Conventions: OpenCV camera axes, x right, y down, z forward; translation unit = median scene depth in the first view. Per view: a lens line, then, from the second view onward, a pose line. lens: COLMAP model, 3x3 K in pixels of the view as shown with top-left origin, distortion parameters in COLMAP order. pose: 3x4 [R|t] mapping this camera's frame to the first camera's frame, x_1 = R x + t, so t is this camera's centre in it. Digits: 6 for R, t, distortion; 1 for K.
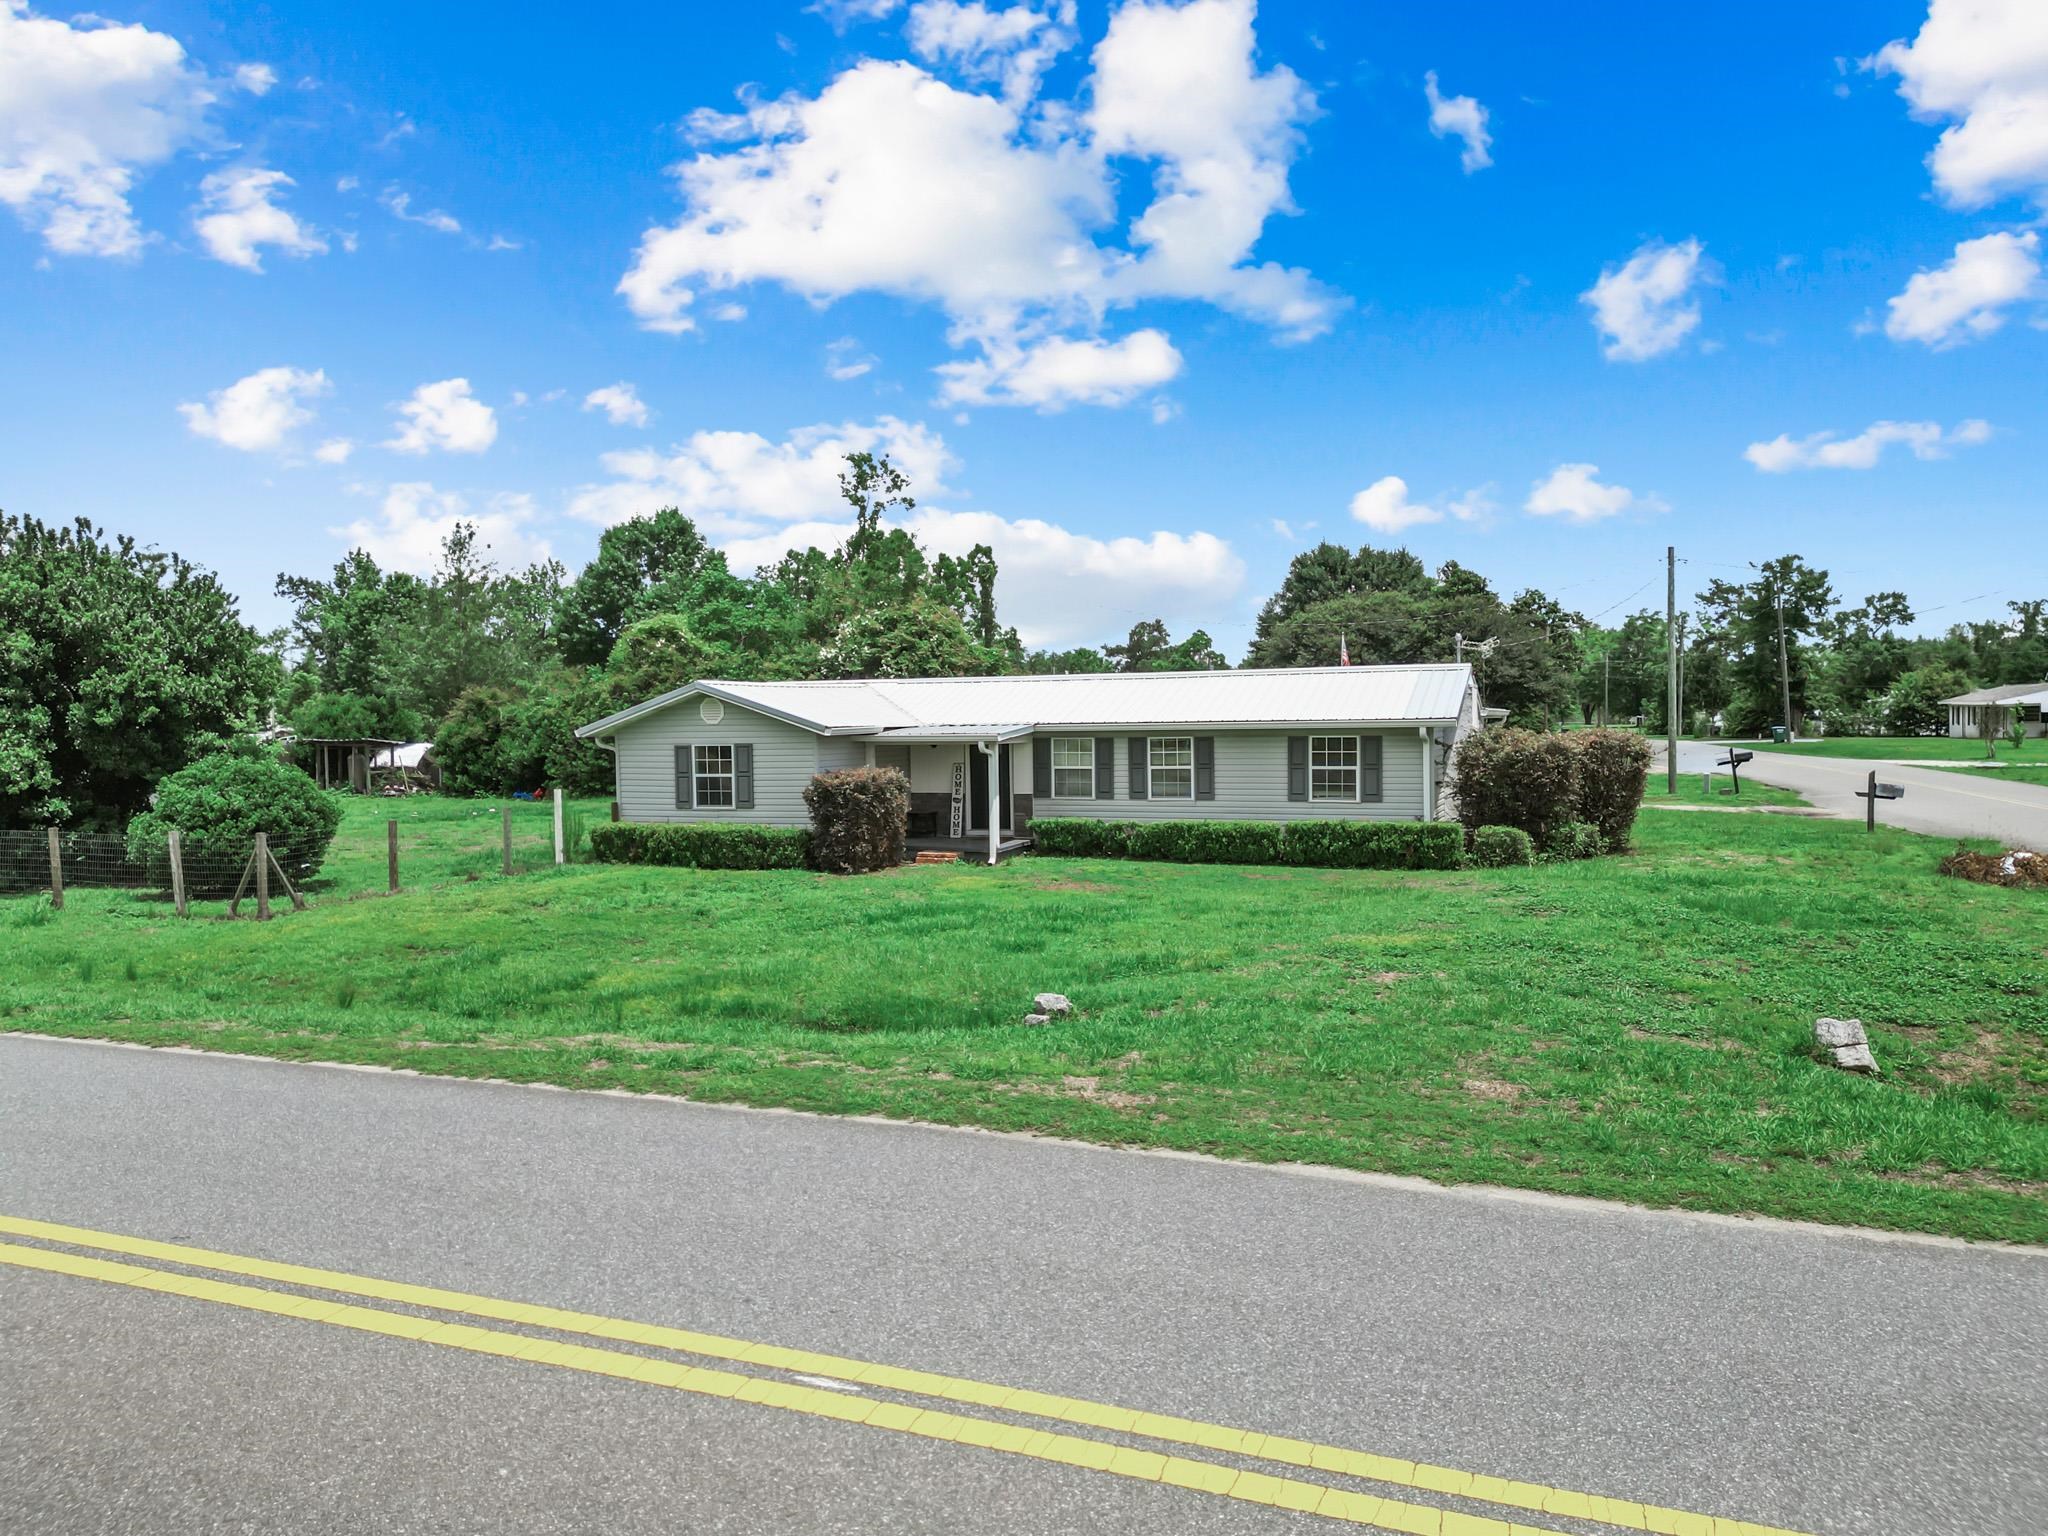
lens RADIAL K [[1418.6, 0, 1024.0], [0, 1418.6, 768.0], [0, 0, 1]] dist [0.021129, -0.025237]
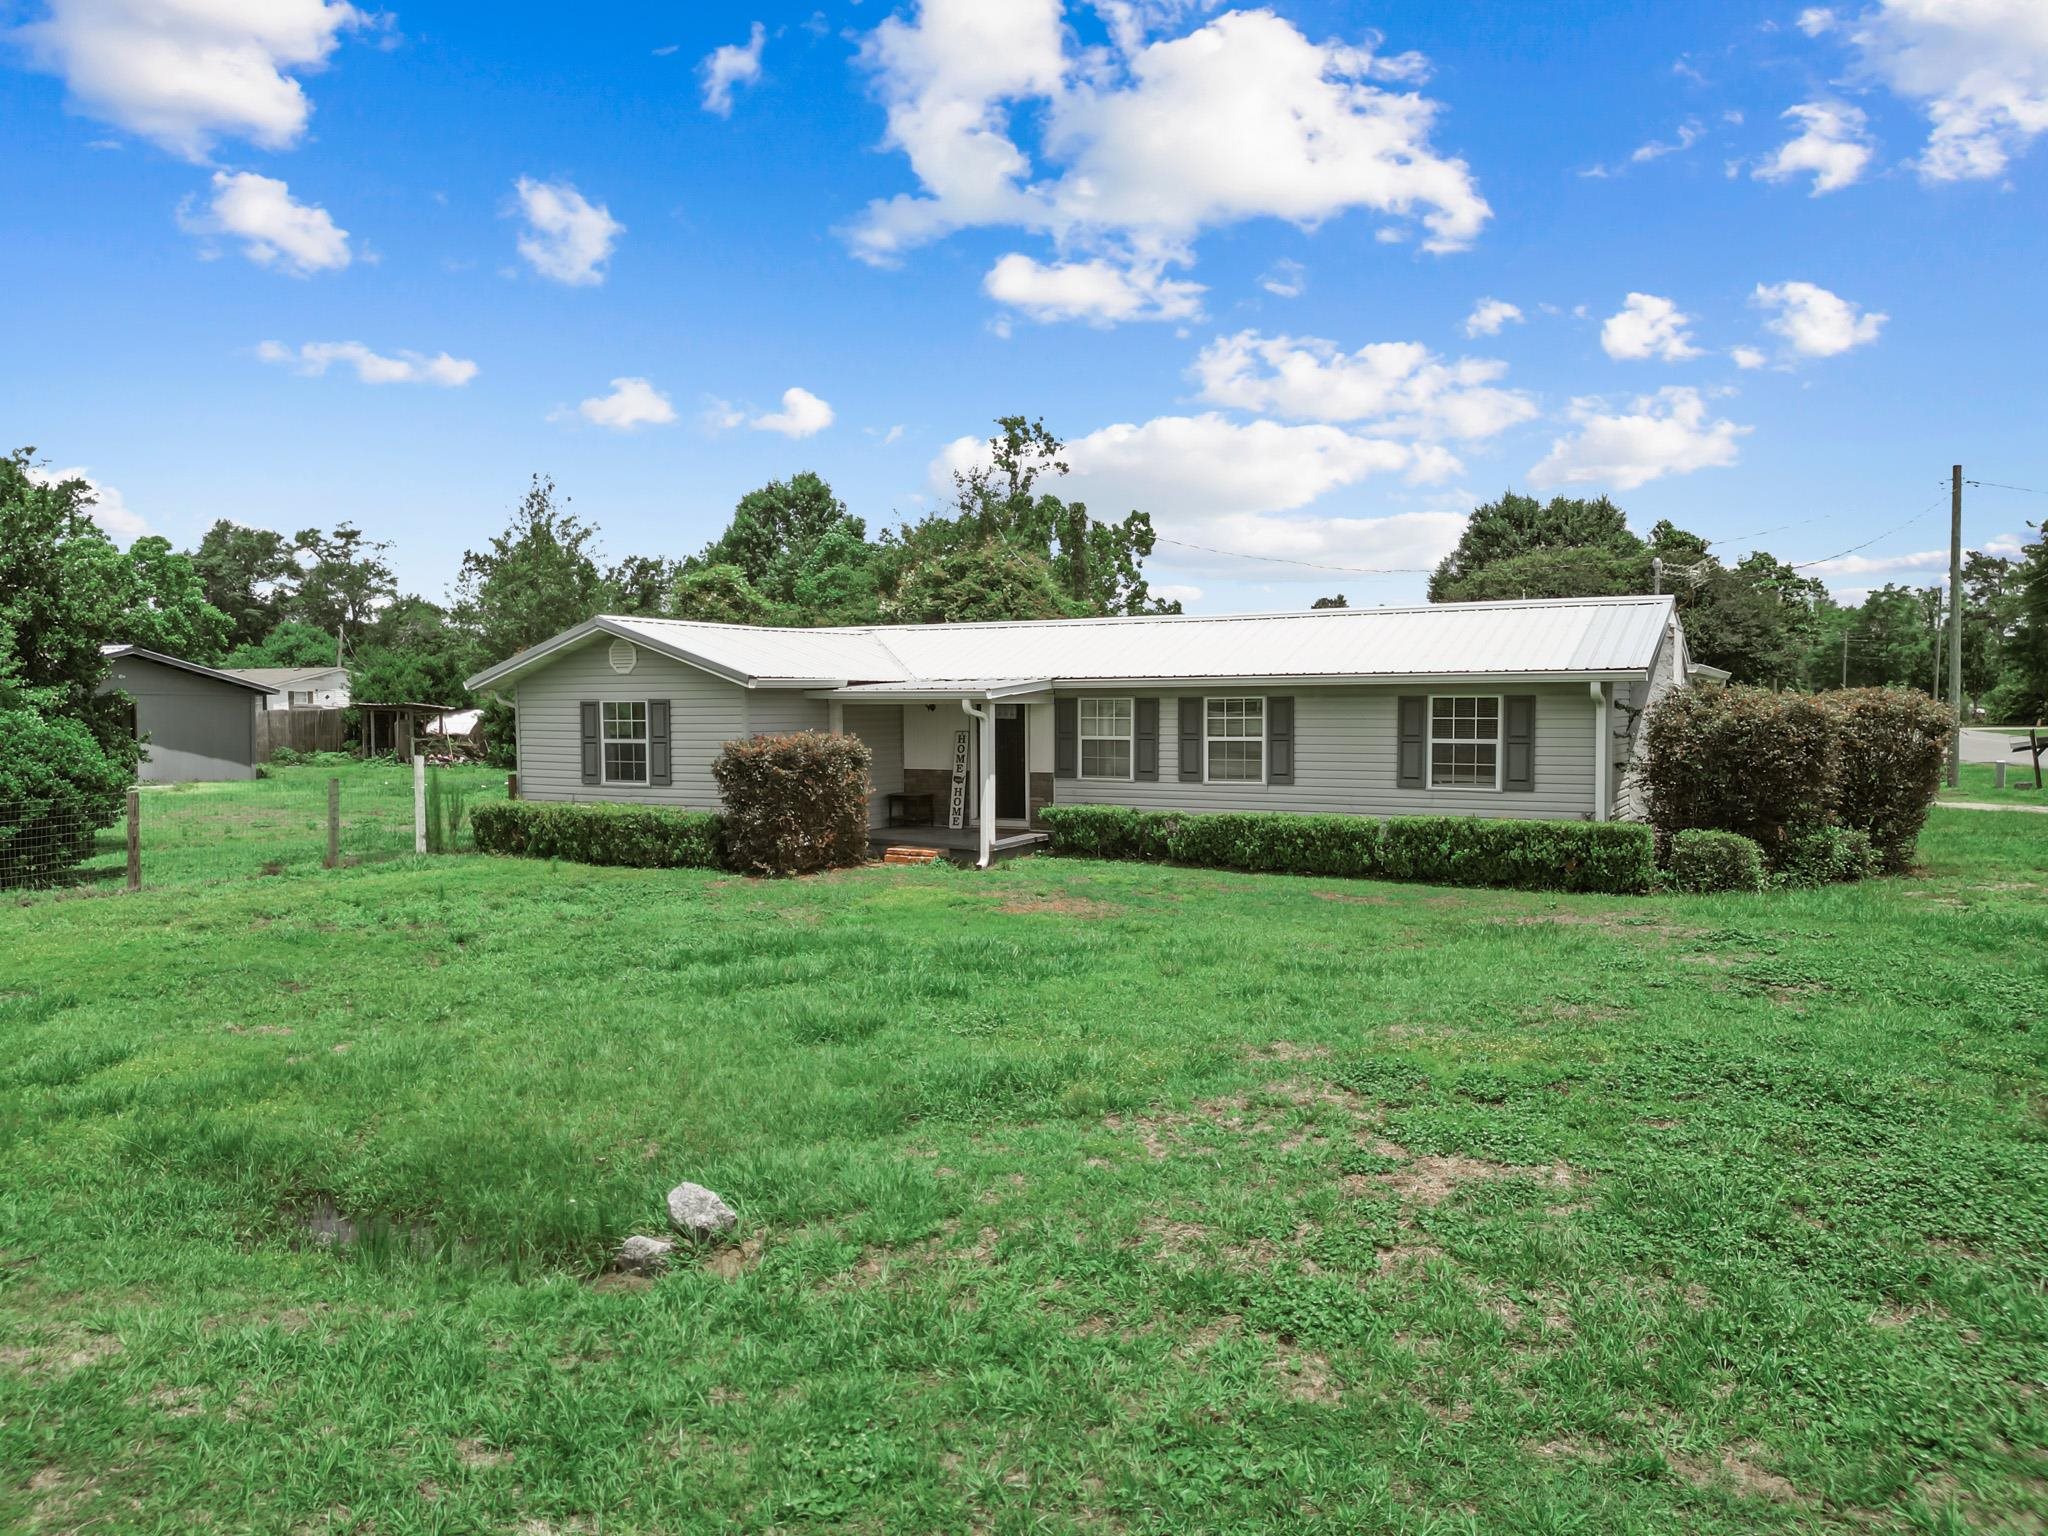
lens RADIAL K [[1418.6, 0, 1024.0], [0, 1418.6, 768.0], [0, 0, 1]] dist [0.021129, -0.025237]
pose [[0.991395, 0.015094, -0.130030, 0.092686], [-0.013523, 0.999825, 0.012954, 0.006722], [0.130203, -0.011084, 0.991425, 0.271505]]
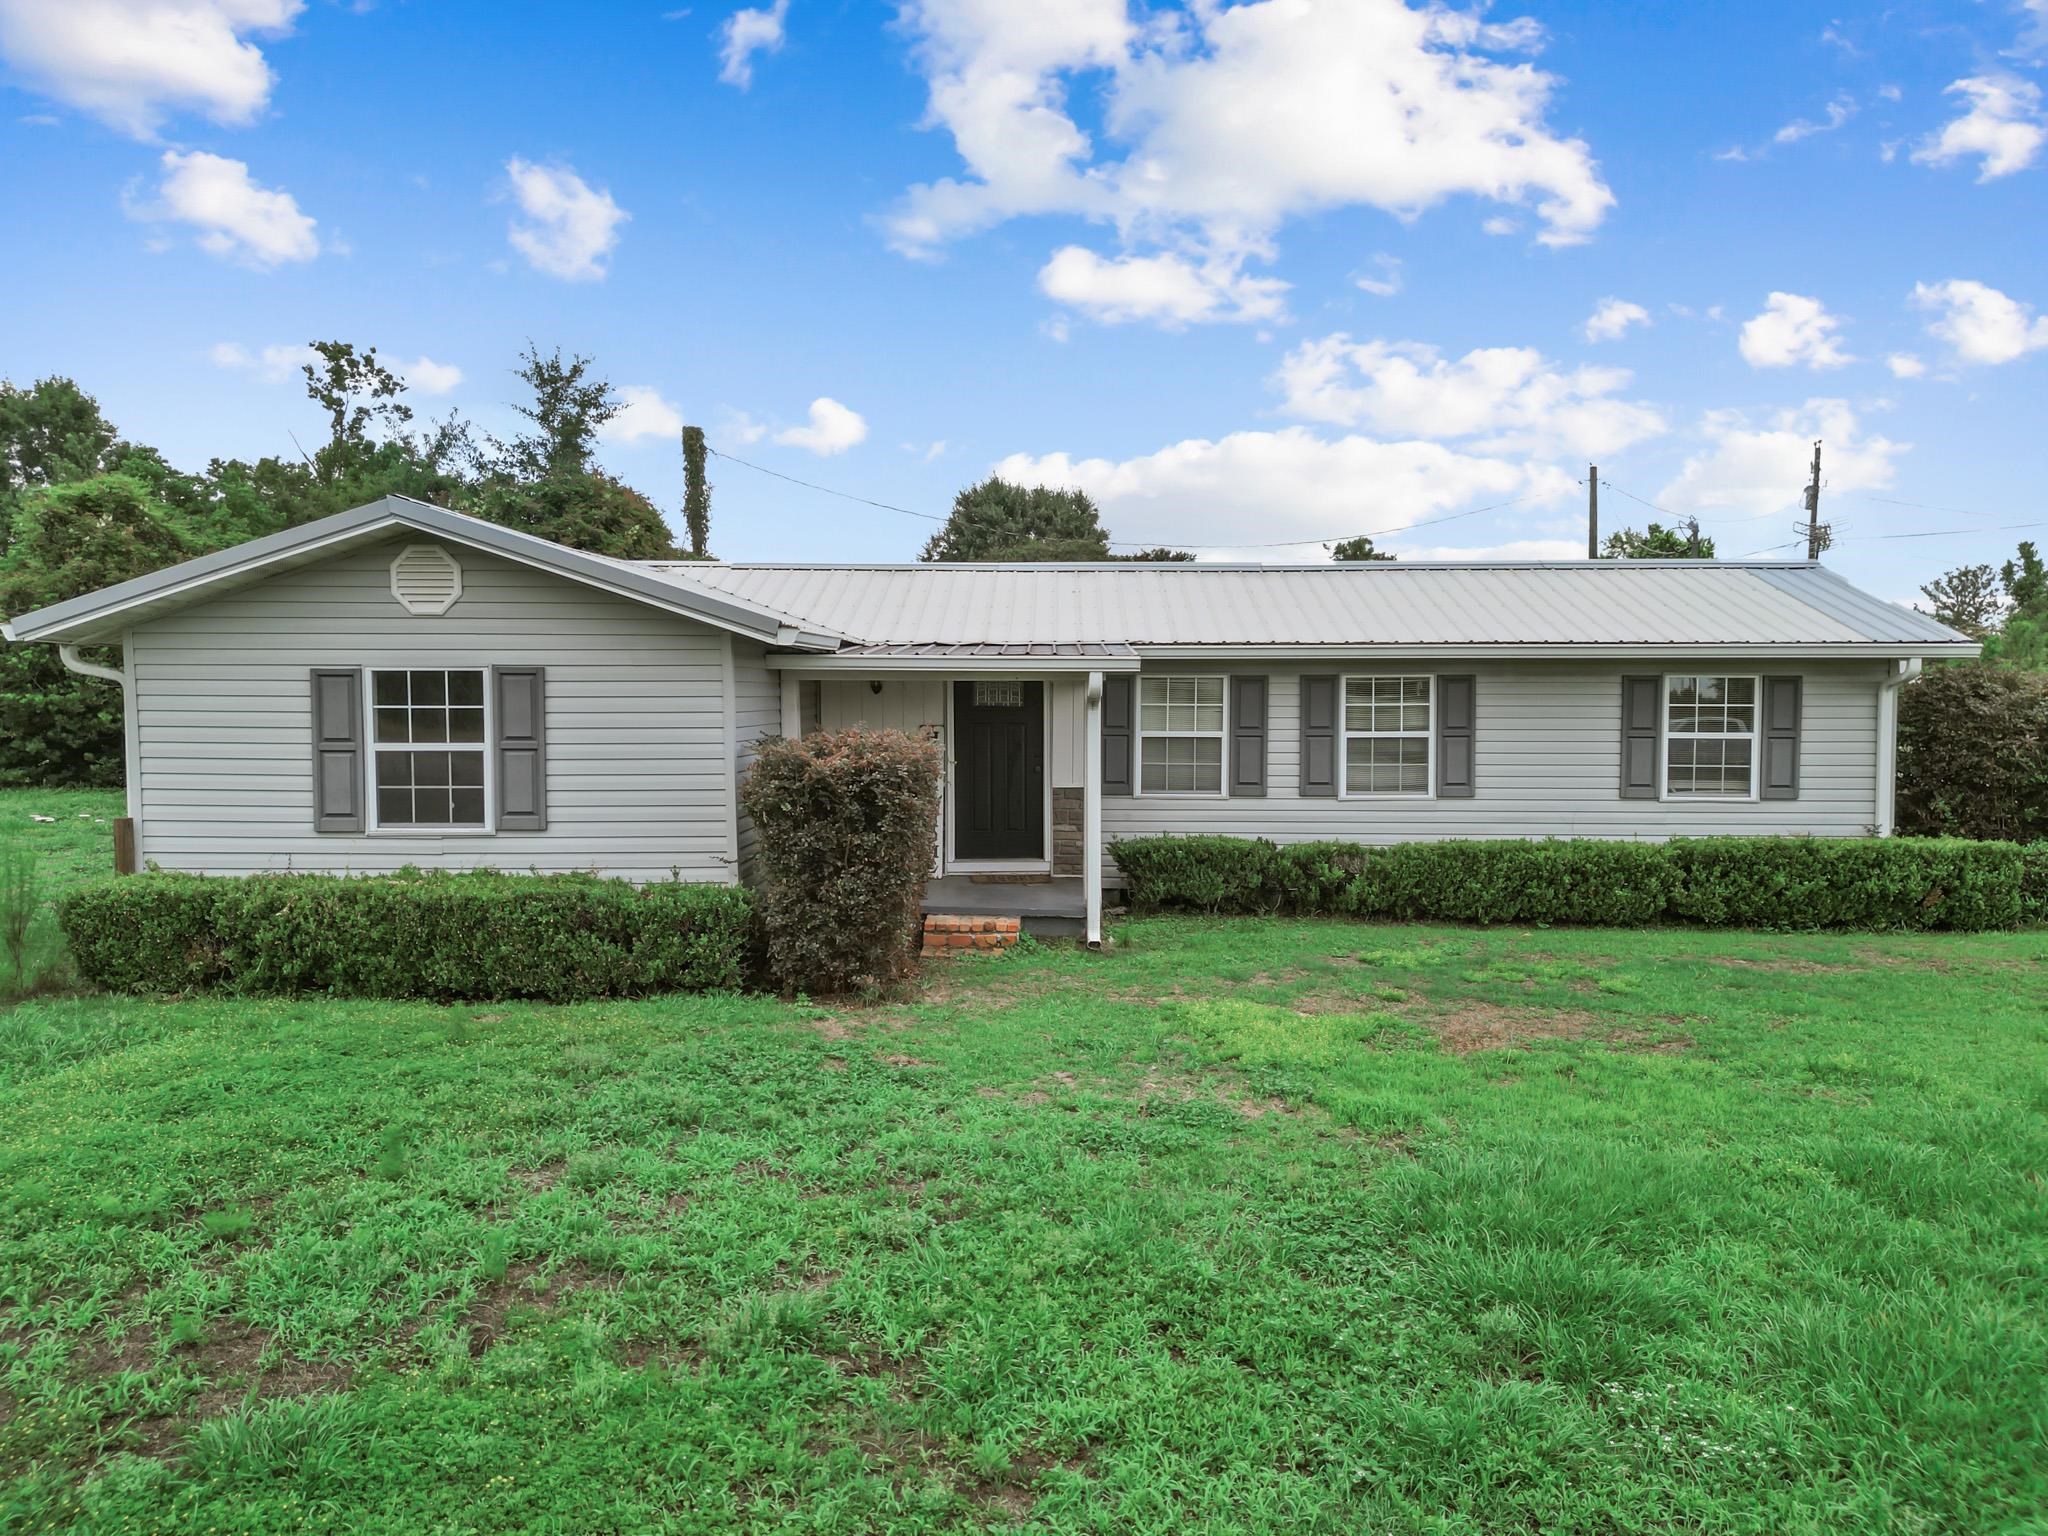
lens RADIAL K [[1438.8, 0, 1024.0], [0, 1438.8, 768.0], [0, 0, 1]] dist [0.006300, -0.002098]
pose [[0.935086, -0.002445, 0.354411, -0.205441], [-0.002512, 0.999905, 0.013526, 0.005189], [-0.354411, -0.013538, 0.934992, 0.572293]]
